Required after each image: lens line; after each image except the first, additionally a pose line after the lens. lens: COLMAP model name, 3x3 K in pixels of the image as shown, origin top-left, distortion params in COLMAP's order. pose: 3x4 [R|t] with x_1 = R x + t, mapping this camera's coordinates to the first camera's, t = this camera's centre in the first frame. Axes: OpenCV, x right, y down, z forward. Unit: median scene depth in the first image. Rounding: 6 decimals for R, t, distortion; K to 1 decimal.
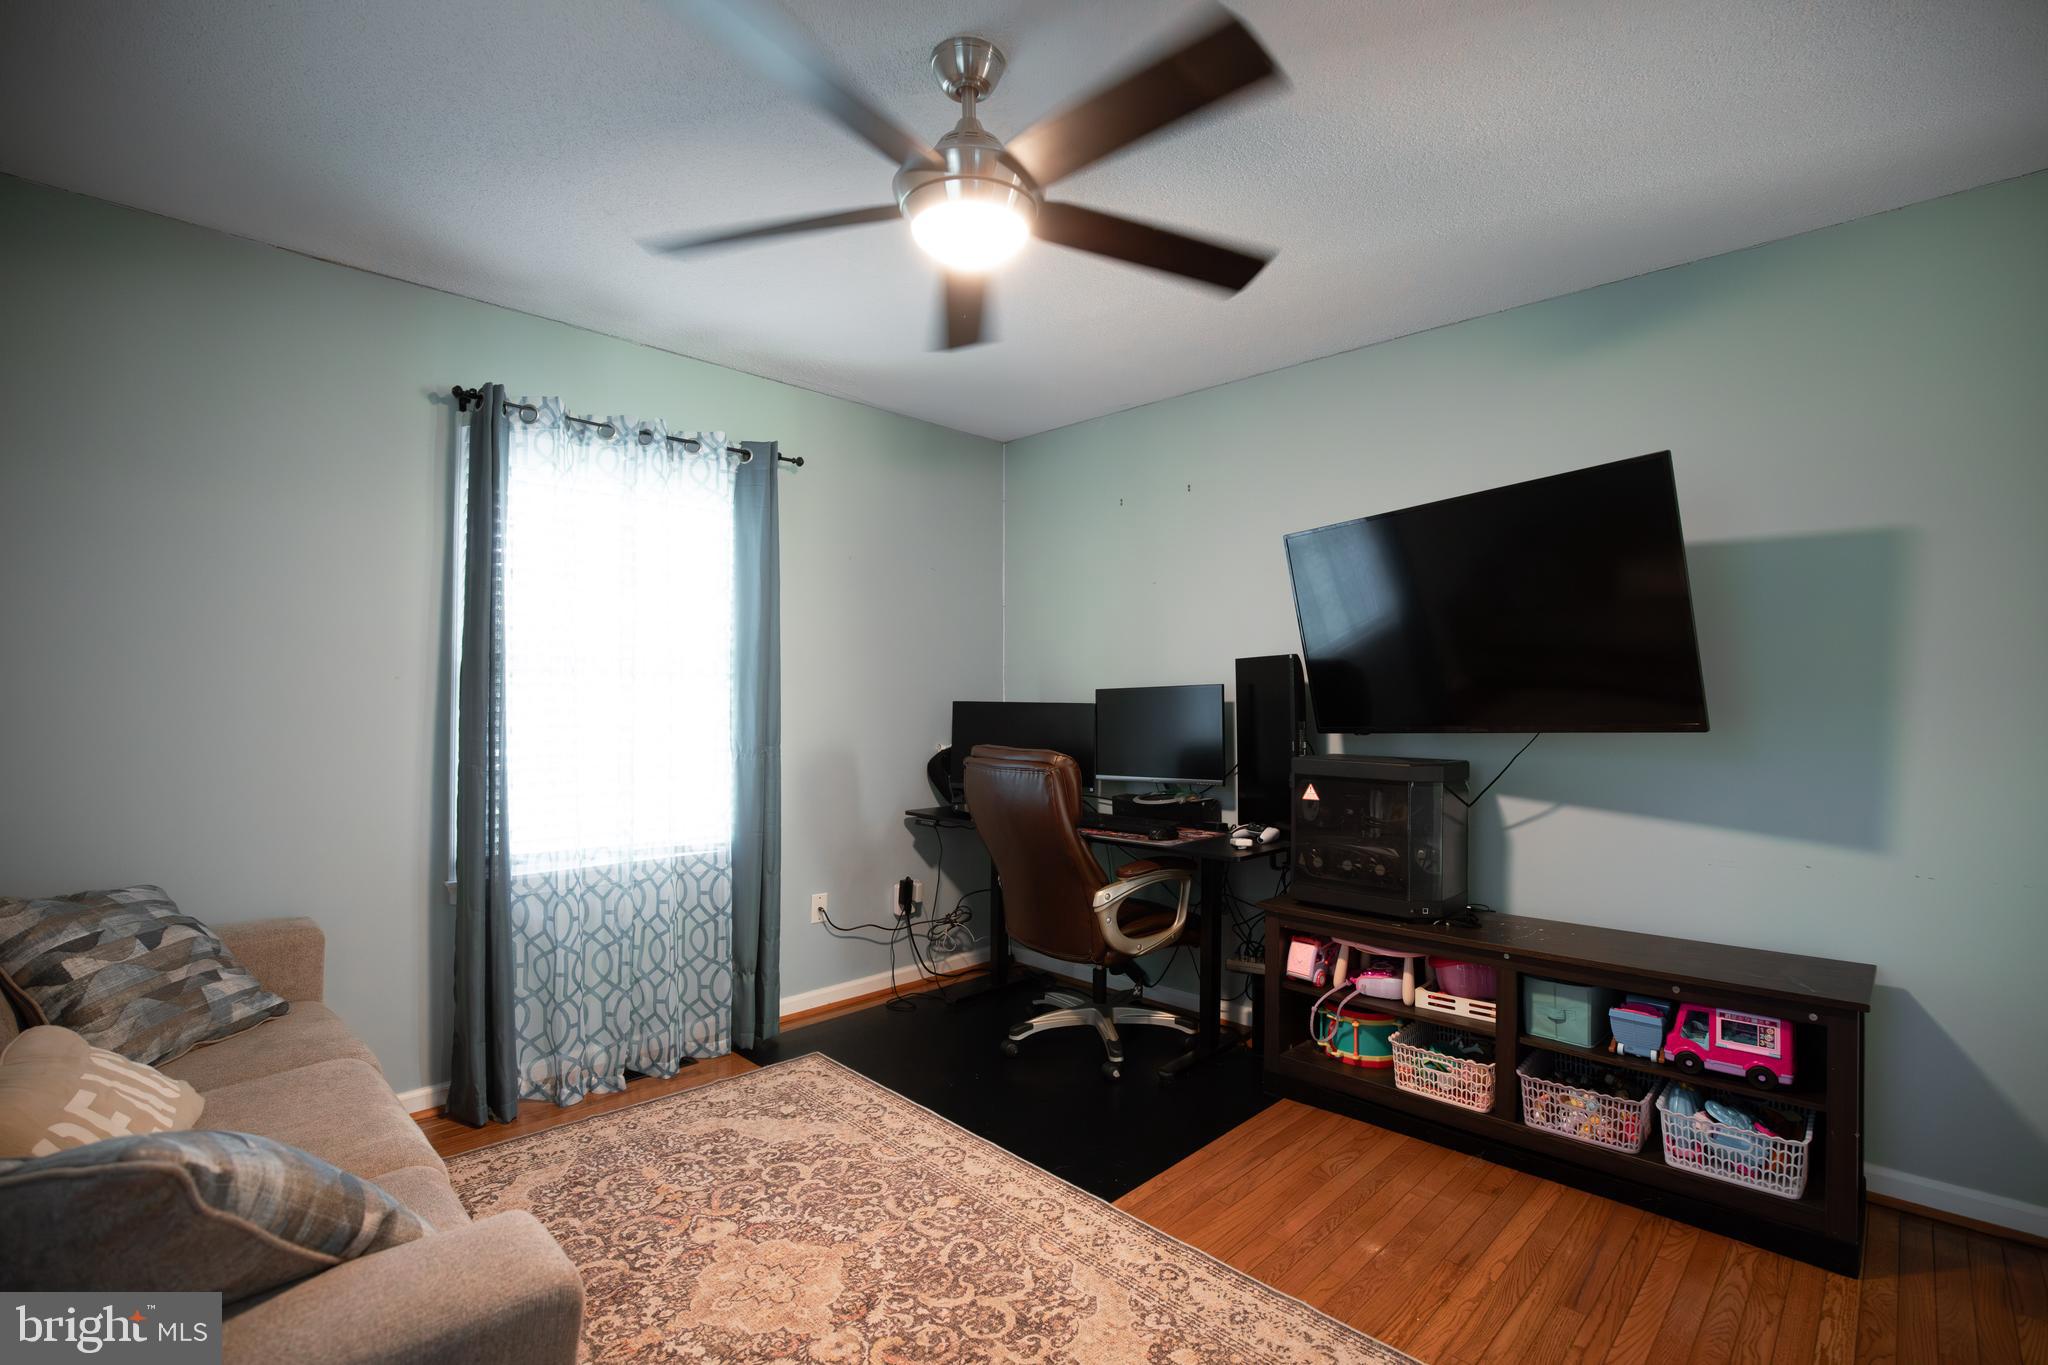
lens RADIAL K [[935.0, 0, 1034.8], [0, 935.0, 679.0], [0, 0, 1]] dist [-0.033824, 0.007113]
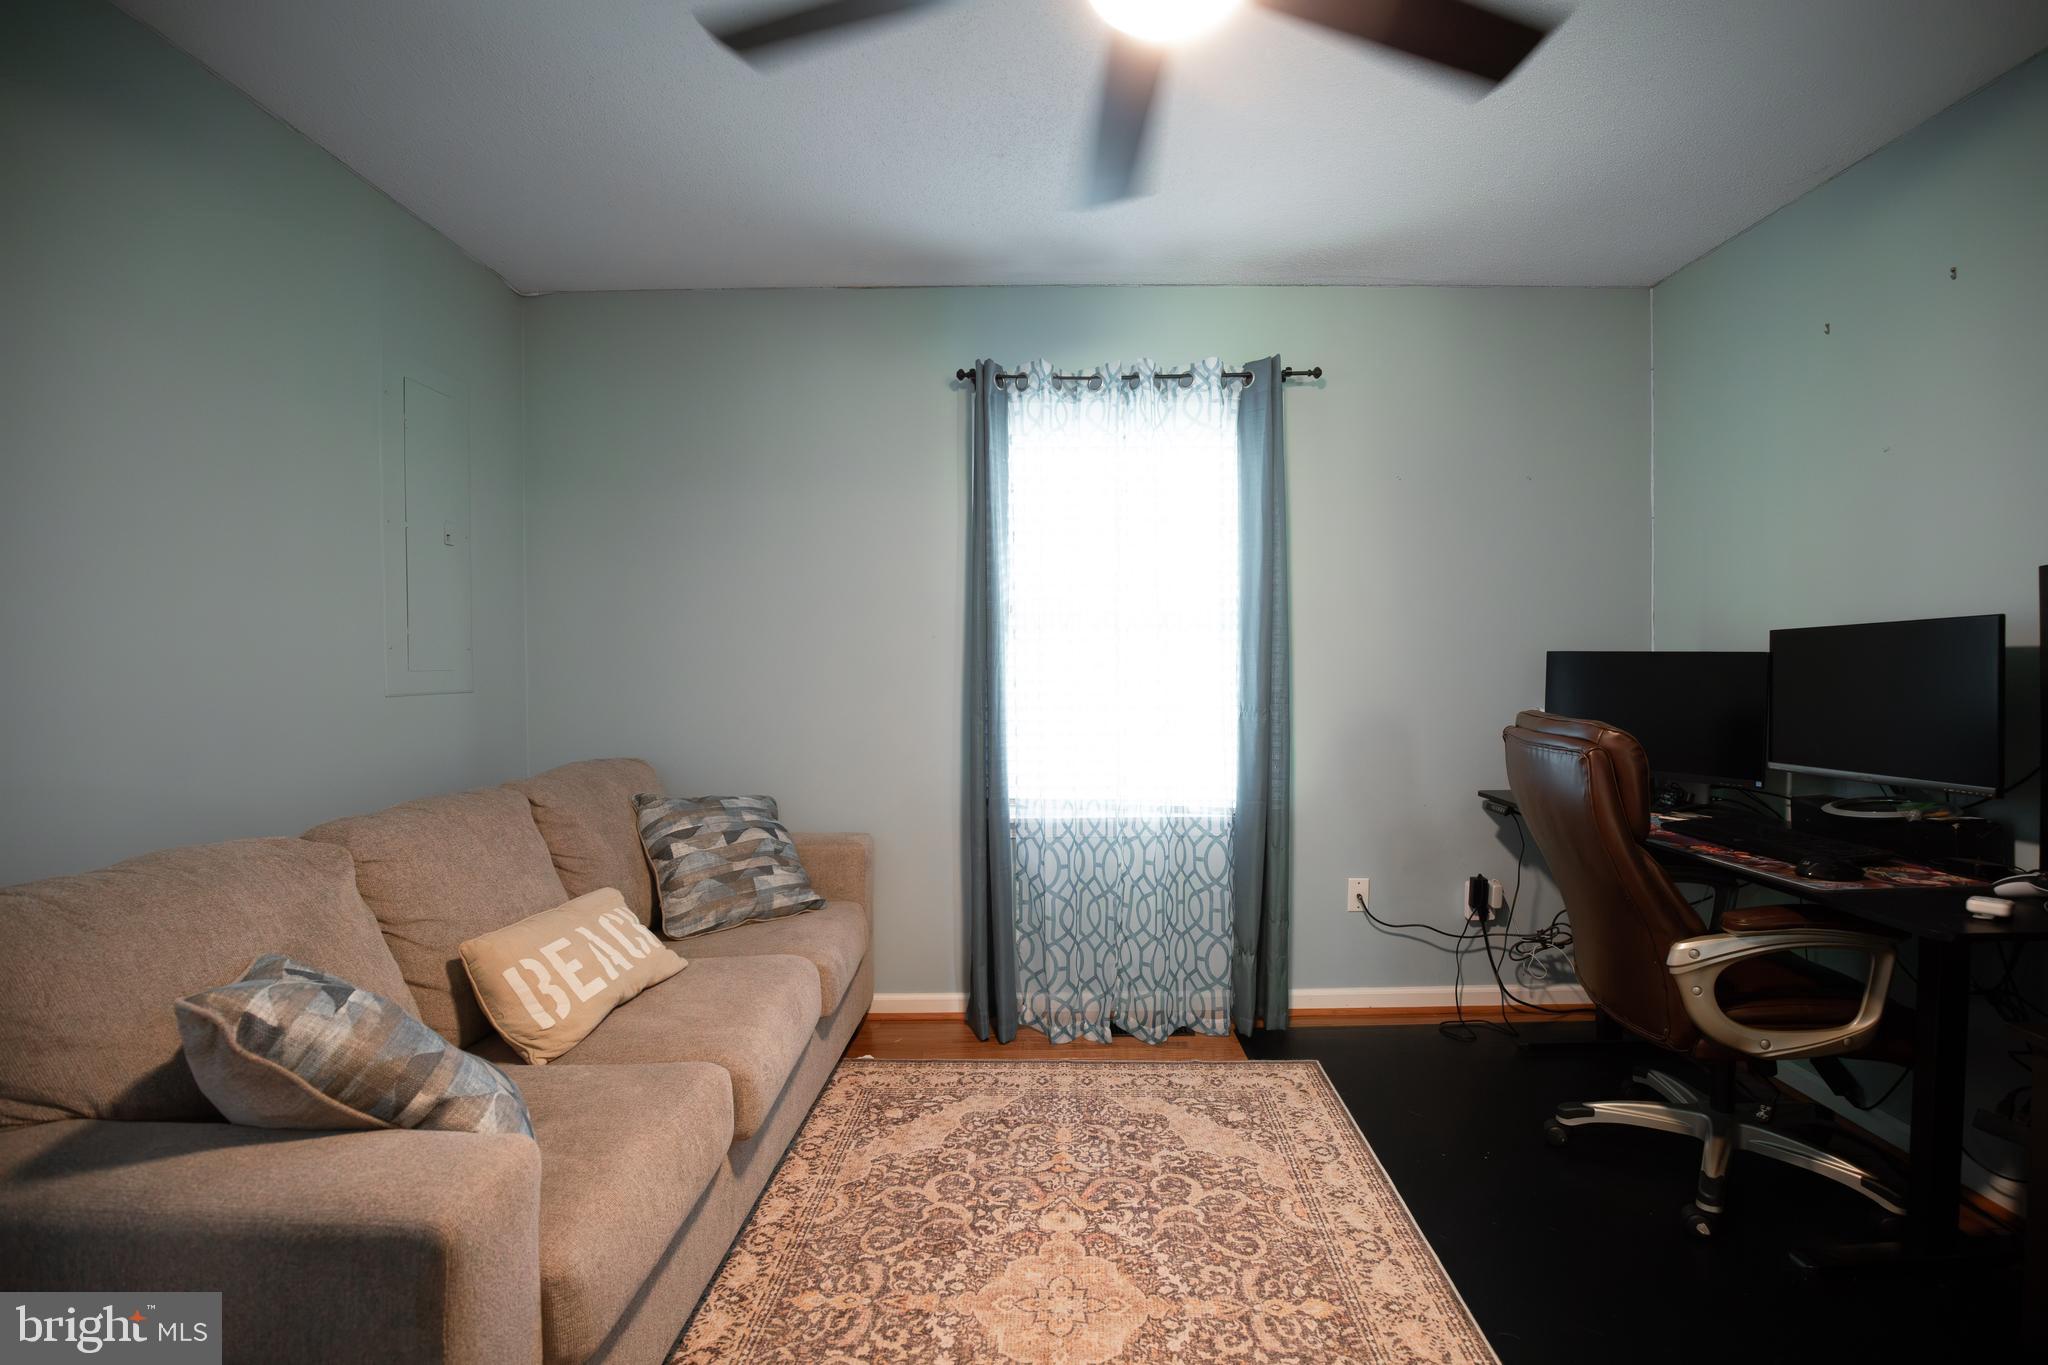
lens RADIAL K [[935.0, 0, 1034.8], [0, 935.0, 679.0], [0, 0, 1]] dist [-0.033824, 0.007113]
pose [[0.700819, 0.008655, -0.713287, 0.215884], [0.025049, 0.999011, 0.036734, 0.011155], [0.712900, -0.043611, 0.699909, 0.254194]]
